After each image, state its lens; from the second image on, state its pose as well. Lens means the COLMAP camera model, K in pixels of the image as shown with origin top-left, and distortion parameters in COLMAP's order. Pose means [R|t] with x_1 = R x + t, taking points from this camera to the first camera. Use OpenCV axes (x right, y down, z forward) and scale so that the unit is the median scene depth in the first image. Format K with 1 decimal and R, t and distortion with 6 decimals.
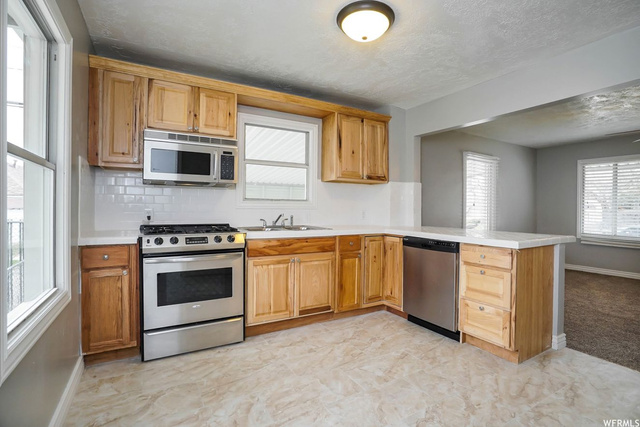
lens RADIAL K [[309.5, 0, 319.8], [0, 309.5, 208.3], [0, 0, 1]] dist [-0.040994, 0.000716]
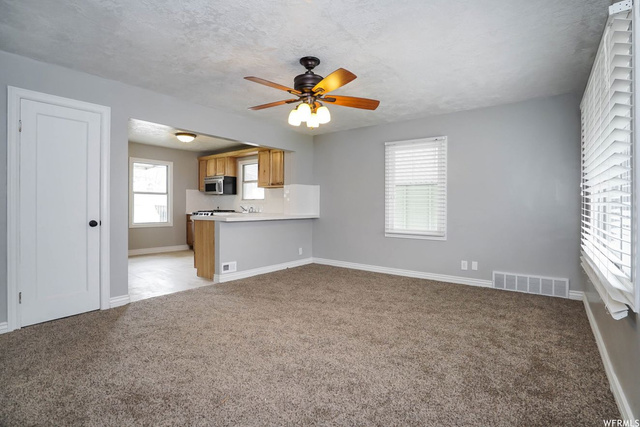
lens RADIAL K [[309.5, 0, 319.8], [0, 309.5, 208.3], [0, 0, 1]] dist [-0.040994, 0.000716]
pose [[0.387948, -0.004189, -0.921672, 2.412565], [0.000012, 0.999990, -0.004540, 0.052084], [0.921681, 0.001750, 0.387944, 0.776331]]
